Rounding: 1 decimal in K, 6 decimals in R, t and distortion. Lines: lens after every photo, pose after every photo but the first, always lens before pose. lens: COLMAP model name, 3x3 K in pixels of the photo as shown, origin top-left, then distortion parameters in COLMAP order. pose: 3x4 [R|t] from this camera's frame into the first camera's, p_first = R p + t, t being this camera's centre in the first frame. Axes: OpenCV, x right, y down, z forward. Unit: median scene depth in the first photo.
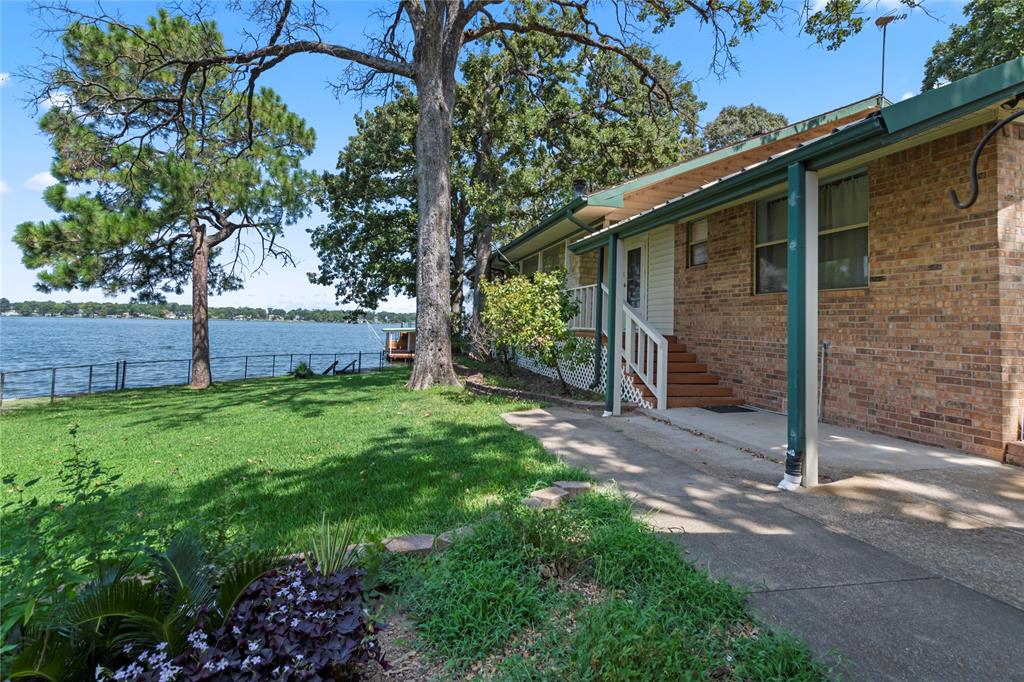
lens RADIAL K [[468.3, 0, 511.1], [0, 468.3, 294.7], [0, 0, 1]] dist [0.000328, -0.000885]
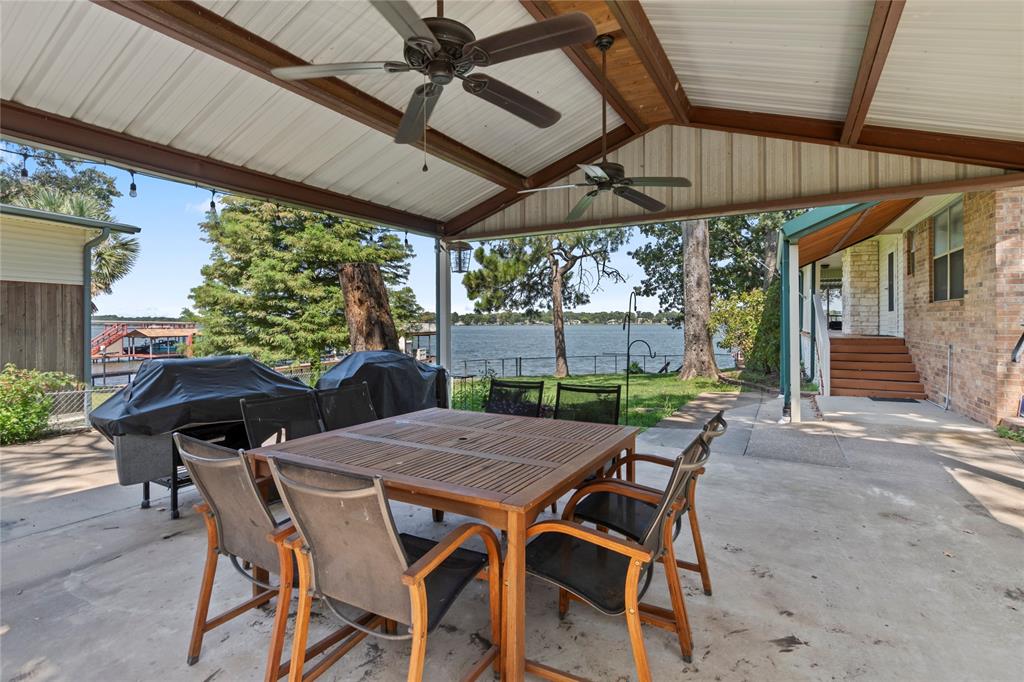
lens RADIAL K [[507.1, 0, 494.5], [0, 507.1, 341.2], [0, 0, 1]] dist [-0.001295, -0.006469]
pose [[0.730899, -0.003020, -0.682479, 0.229682], [0.065608, 0.995670, 0.065858, -0.021562], [0.679325, -0.092912, 0.727932, -0.236891]]
